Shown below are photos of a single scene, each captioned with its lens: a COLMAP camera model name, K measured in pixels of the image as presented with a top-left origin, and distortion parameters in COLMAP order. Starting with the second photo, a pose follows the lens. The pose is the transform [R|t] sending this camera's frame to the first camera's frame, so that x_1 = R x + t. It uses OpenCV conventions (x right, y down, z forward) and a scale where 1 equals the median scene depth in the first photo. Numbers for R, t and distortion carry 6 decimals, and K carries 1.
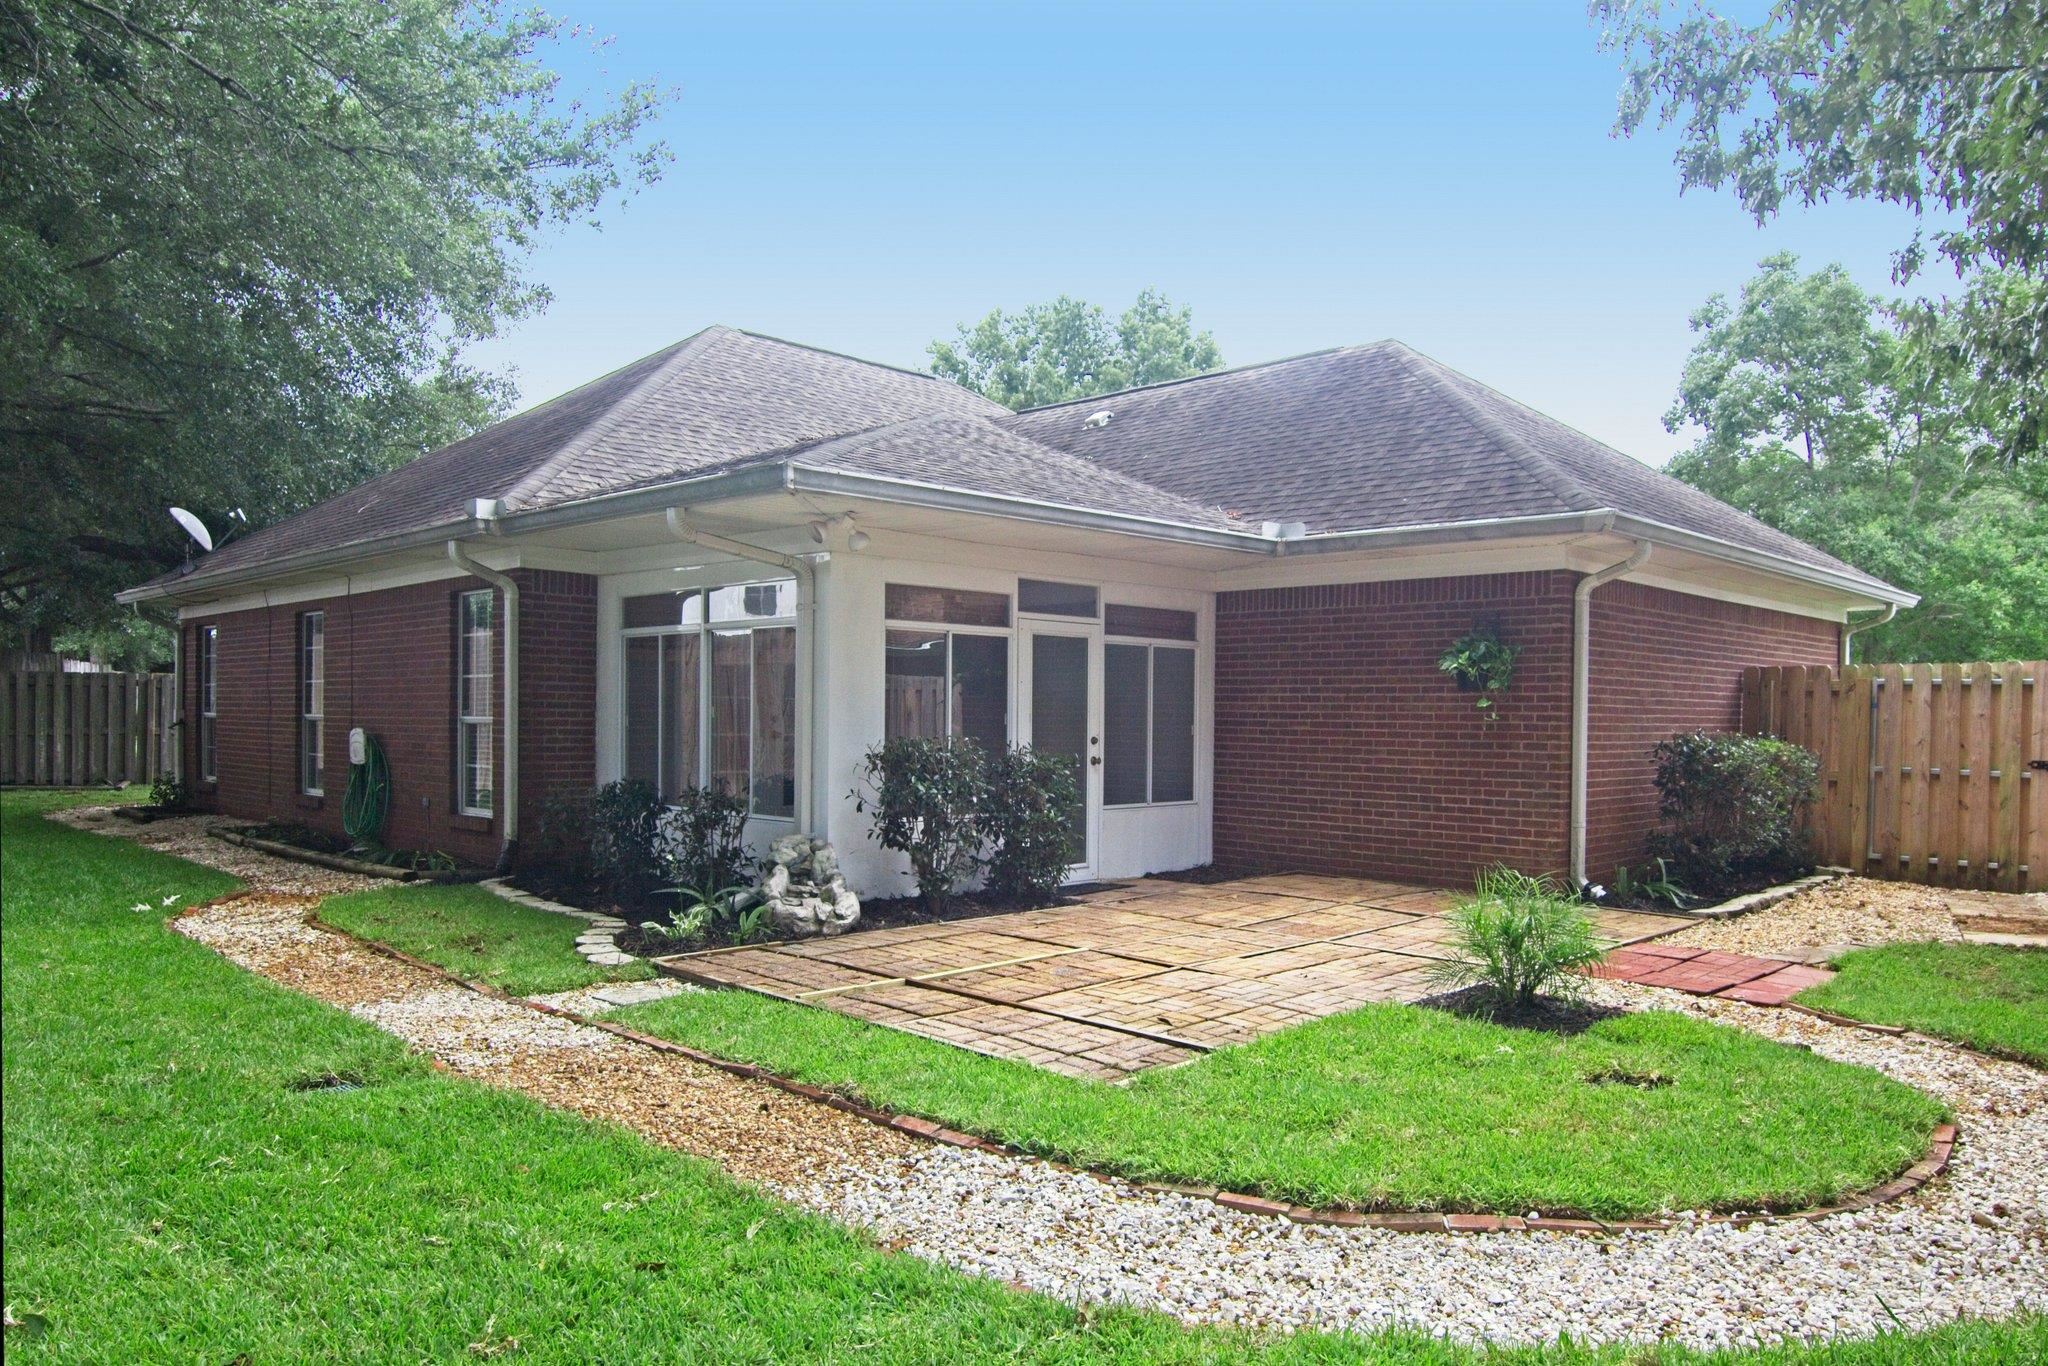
lens RADIAL K [[1361.6, 0, 1023.6], [0, 1361.6, 717.0], [0, 0, 1]] dist [0.000693, -0.000152]
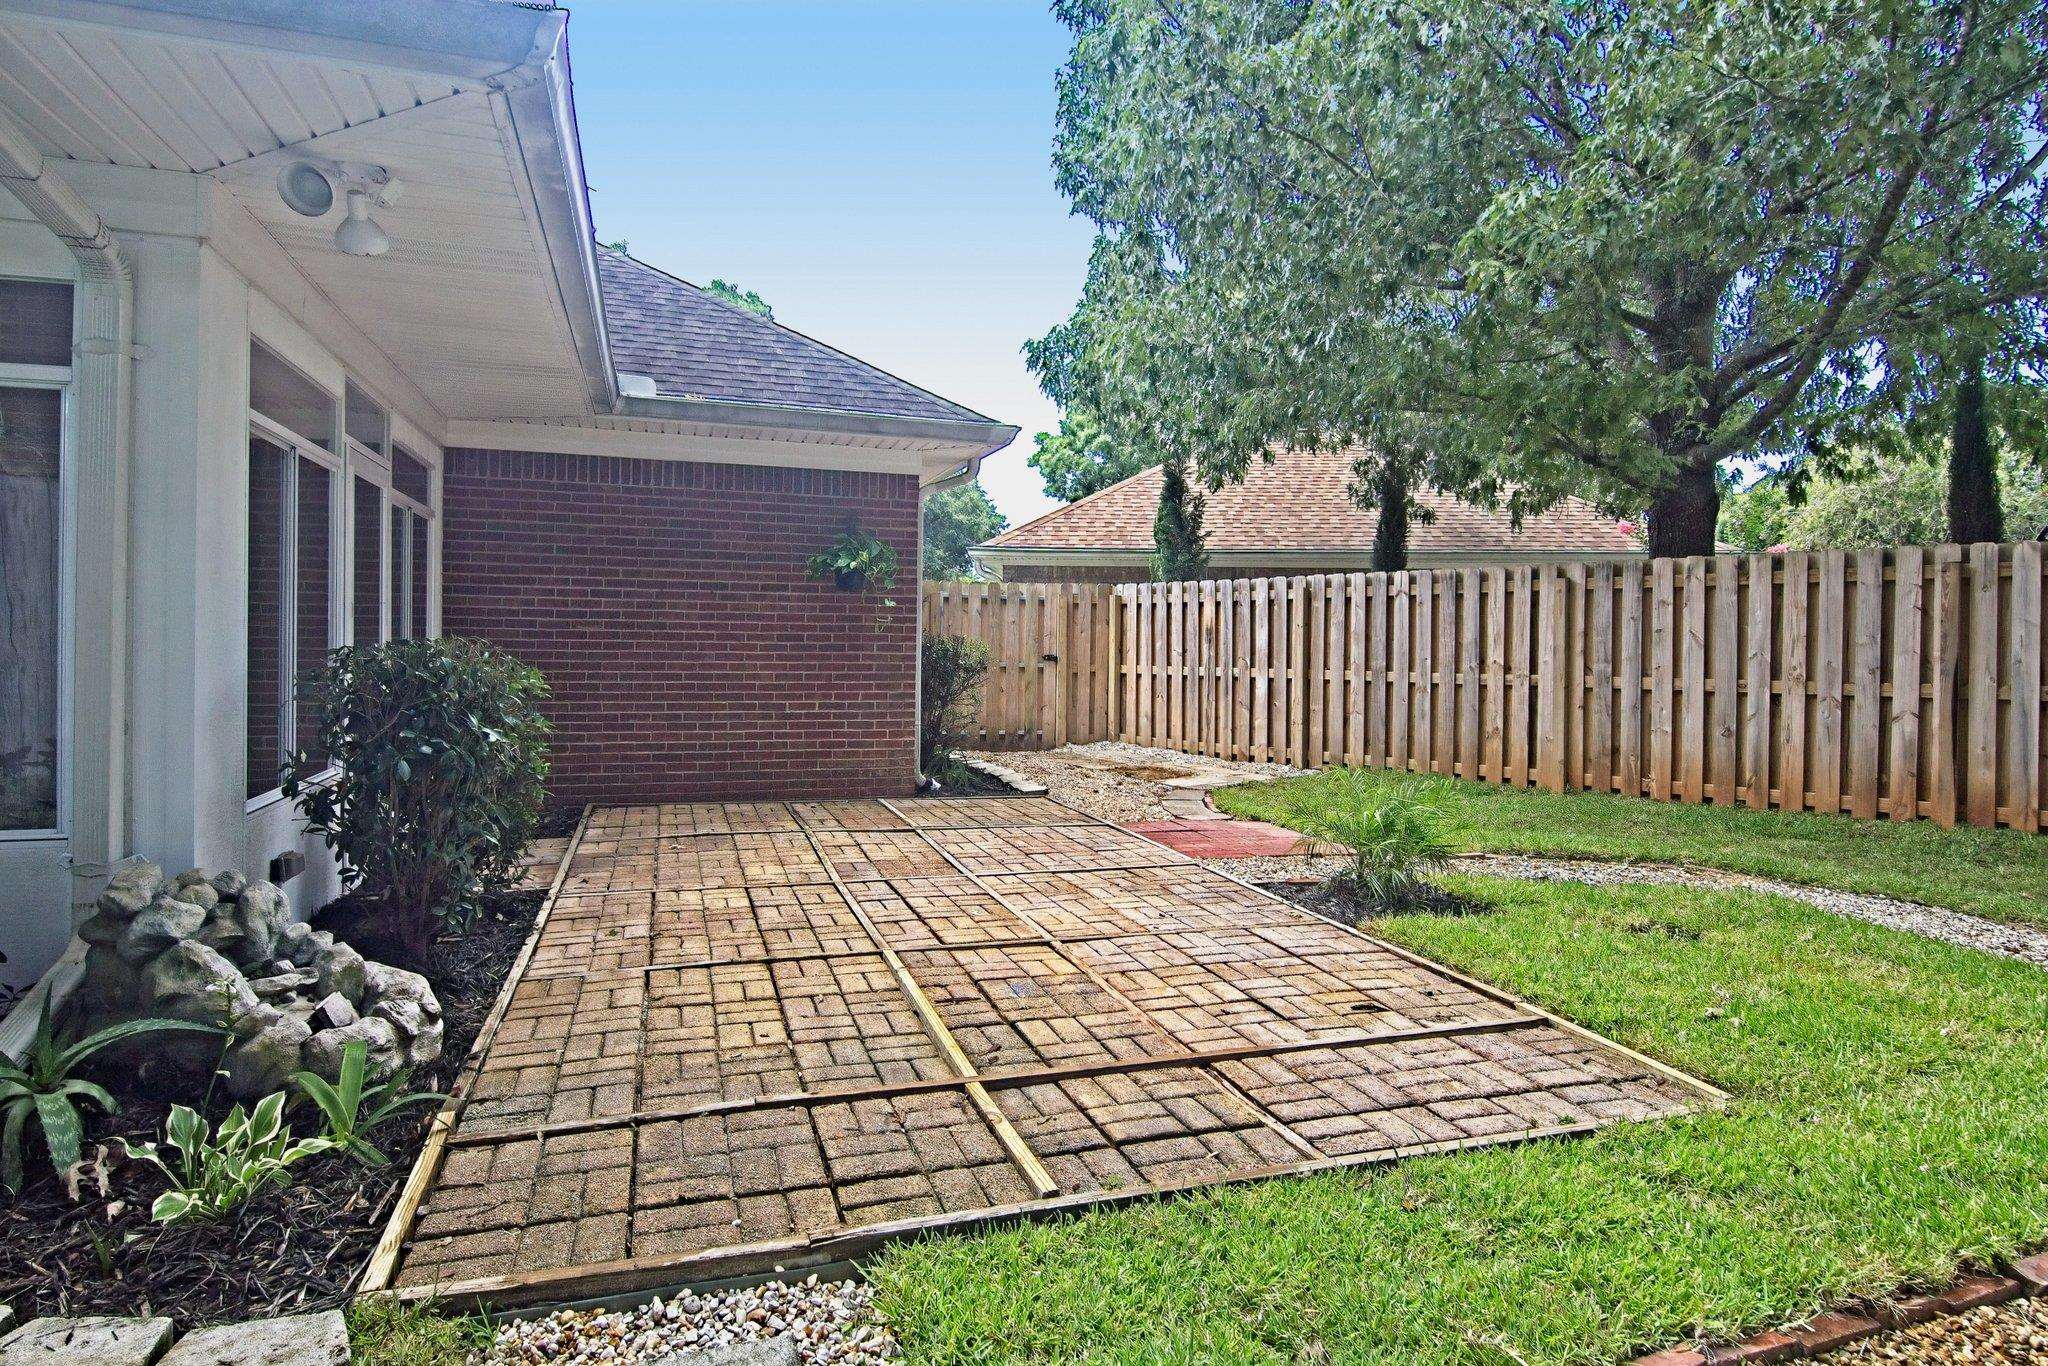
lens RADIAL K [[1134.1, 0, 1023.9], [0, 1134.1, 647.1], [0, 0, 1]] dist [0.003042, 0.000241]
pose [[0.453134, -0.009820, 0.891389, -0.515682], [-0.005942, 0.999884, 0.014035, 0.014071], [-0.891423, -0.011657, 0.453023, 0.840774]]
